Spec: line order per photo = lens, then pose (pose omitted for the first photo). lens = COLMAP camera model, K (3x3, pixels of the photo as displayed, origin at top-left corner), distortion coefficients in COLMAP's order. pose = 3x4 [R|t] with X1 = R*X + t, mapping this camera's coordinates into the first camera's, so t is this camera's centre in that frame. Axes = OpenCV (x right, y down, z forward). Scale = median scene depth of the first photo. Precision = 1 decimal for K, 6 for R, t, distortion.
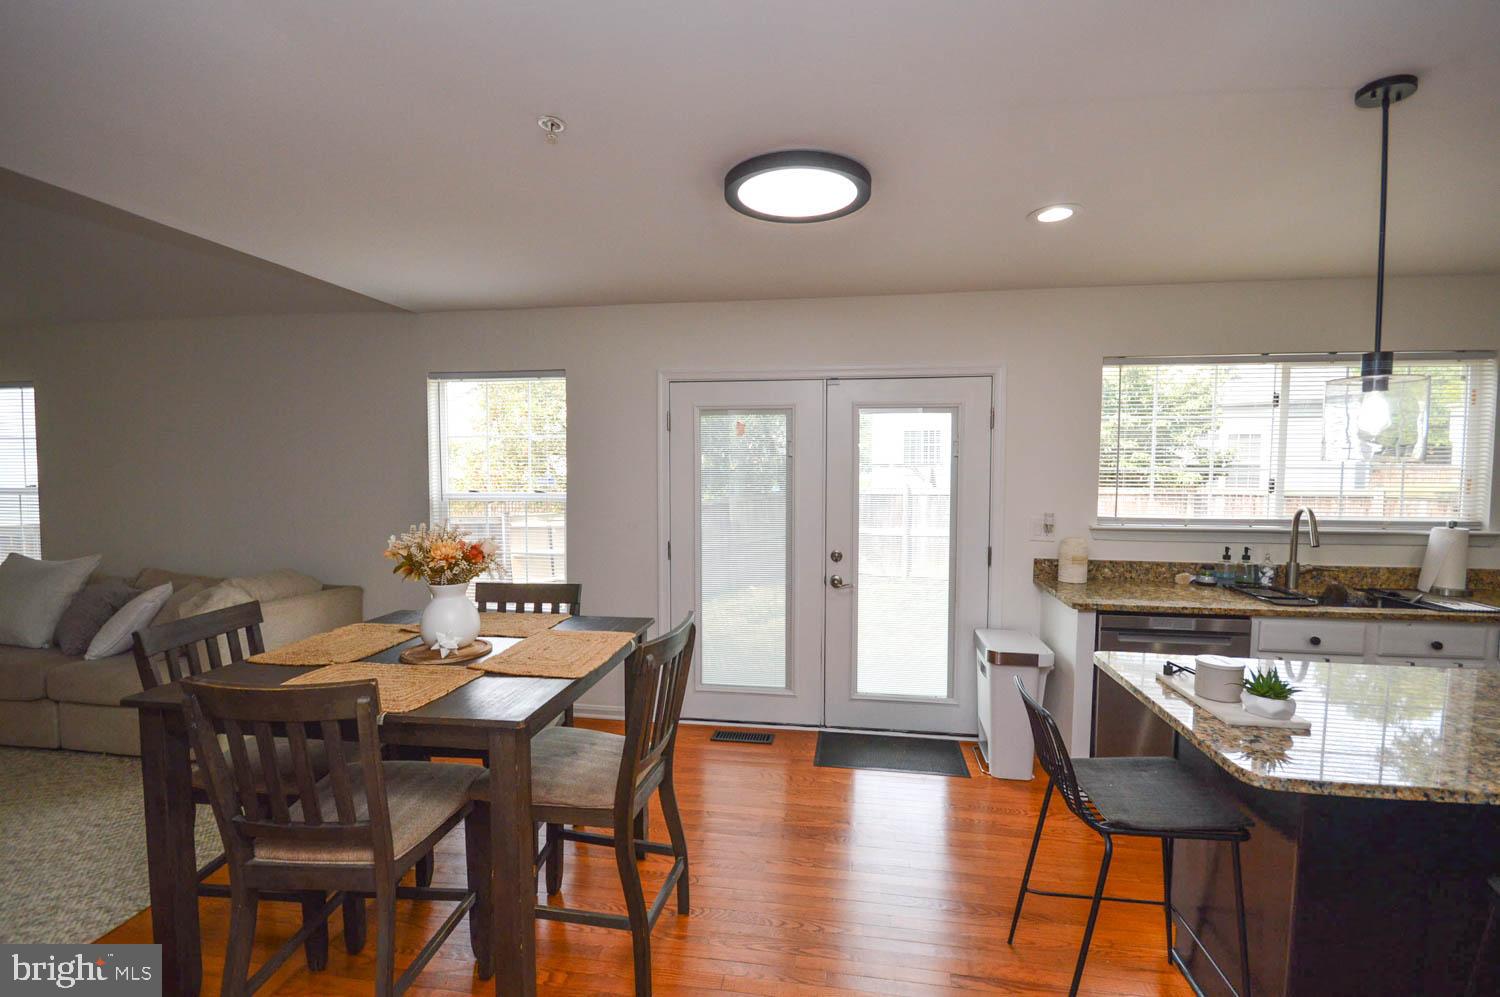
lens RADIAL K [[689.3, 0, 750.0], [0, 689.3, 498.5], [0, 0, 1]] dist [0.002395, -0.006795]
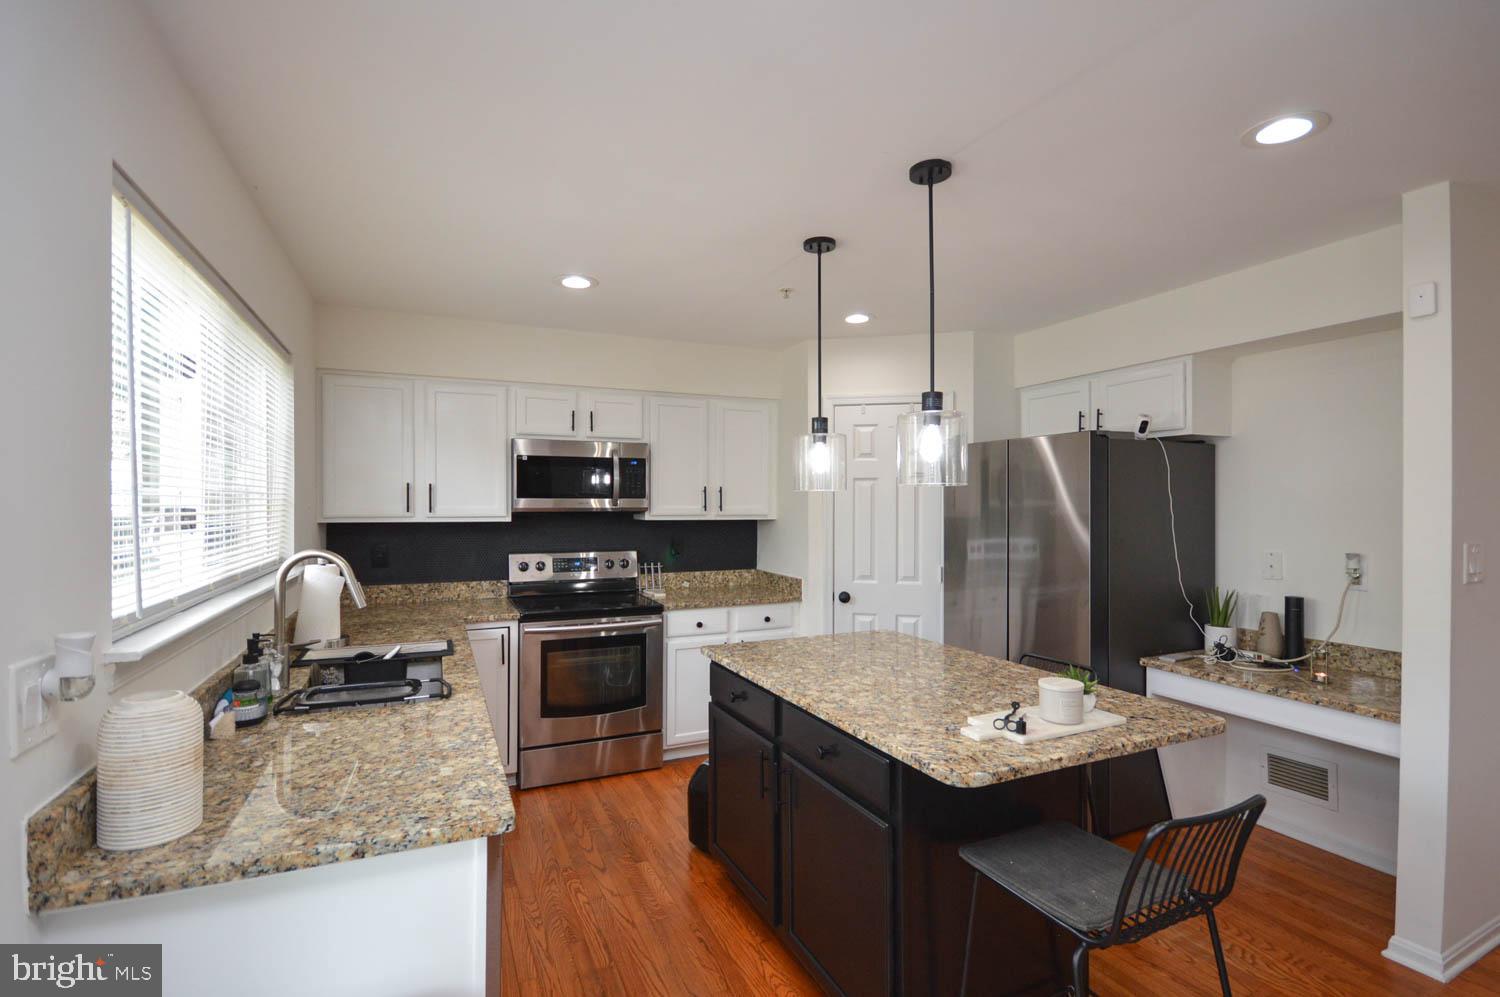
lens RADIAL K [[696.8, 0, 750.0], [0, 696.8, 498.5], [0, 0, 1]] dist [0.000875, 0.000089]
pose [[-0.552578, 0.003263, 0.833454, 0.046504], [0.035346, 0.999184, 0.019522, -0.032454], [-0.832711, 0.040247, -0.552243, 0.976973]]
